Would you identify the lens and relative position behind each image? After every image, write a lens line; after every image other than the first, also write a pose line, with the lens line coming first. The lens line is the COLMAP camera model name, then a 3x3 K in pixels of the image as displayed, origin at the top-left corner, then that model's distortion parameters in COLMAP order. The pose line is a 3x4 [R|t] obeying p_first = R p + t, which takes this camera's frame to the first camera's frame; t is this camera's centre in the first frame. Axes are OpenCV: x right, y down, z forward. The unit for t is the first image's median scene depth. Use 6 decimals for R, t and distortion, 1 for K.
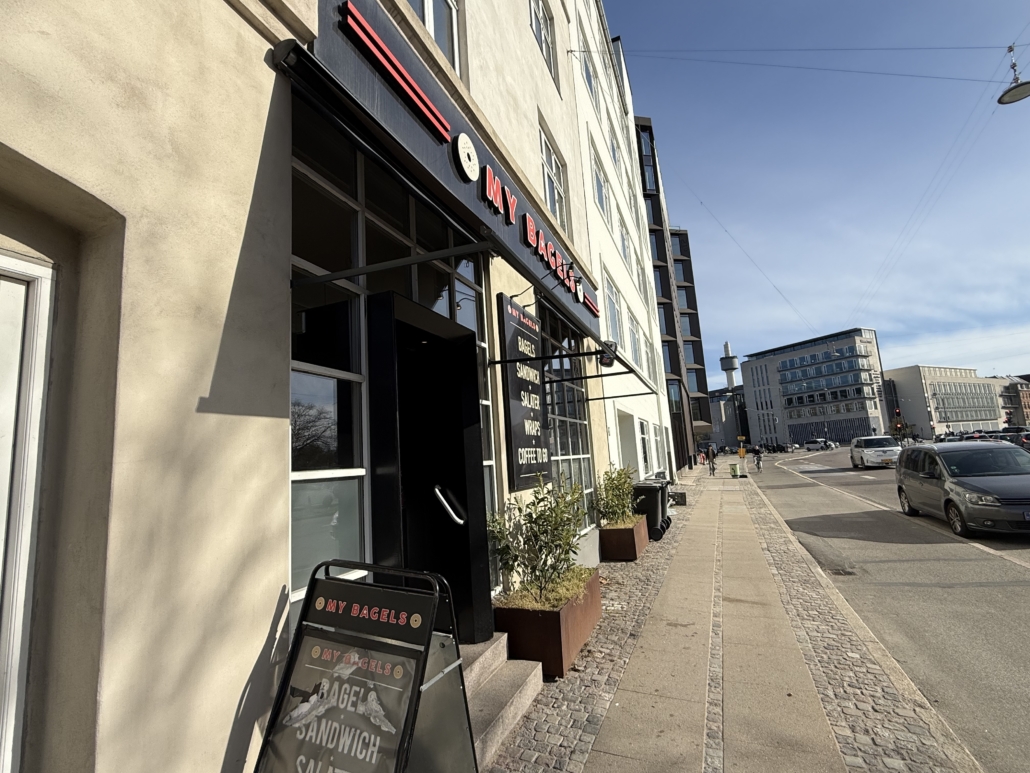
lens RADIAL K [[470.1, 0, 515.0], [0, 470.1, 386.5], [0, 0, 1]] dist [0.001218, 0.000247]
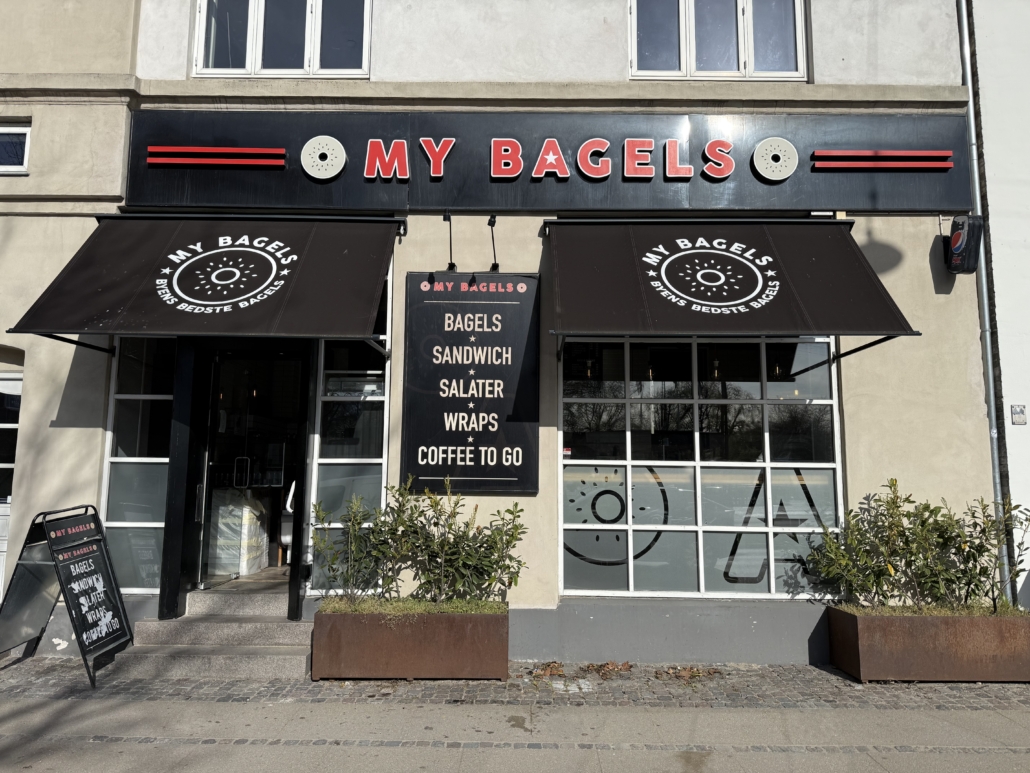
lens RADIAL K [[706.3, 0, 515.0], [0, 706.3, 386.5], [0, 0, 1]] dist [0.016291, -0.003218]
pose [[0.372840, -0.050016, -0.926547, 1.281888], [0.110171, 0.993869, -0.009318, 0.052520], [0.921332, -0.098604, 0.376065, 0.673240]]
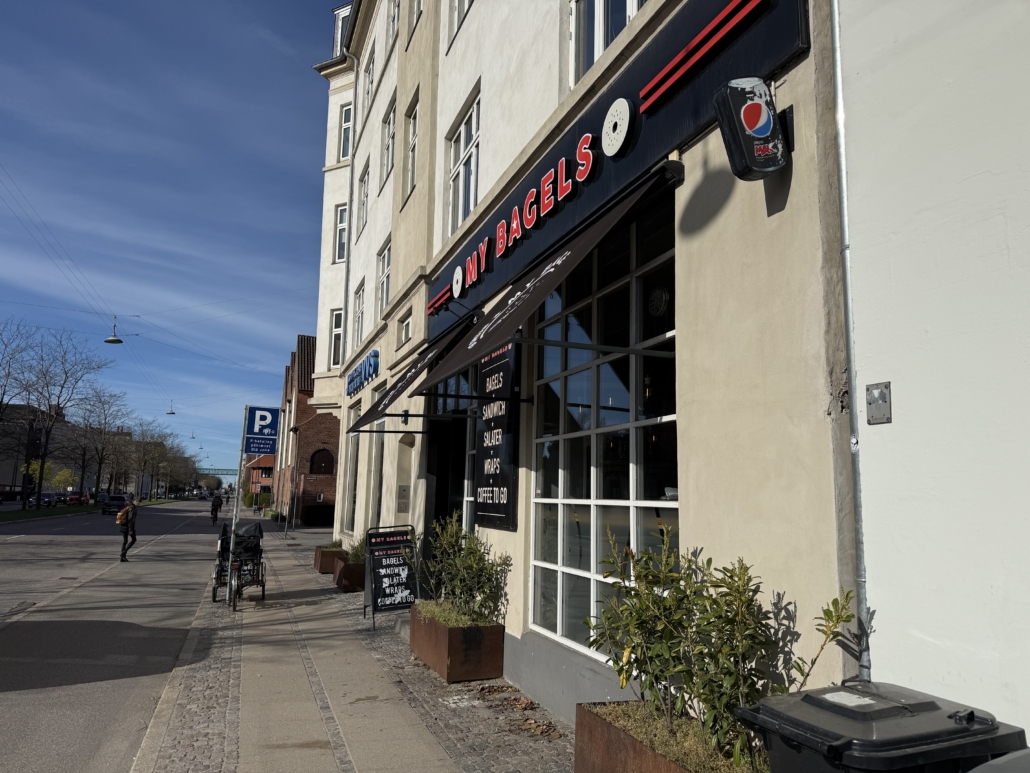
lens RADIAL K [[706.3, 0, 515.0], [0, 706.3, 386.5], [0, 0, 1]] dist [0.016291, -0.003218]
pose [[-0.717519, -0.055678, -0.694310, 1.092040], [0.136877, 0.966094, -0.218925, 0.274304], [0.682958, -0.252117, -0.685569, 2.234024]]
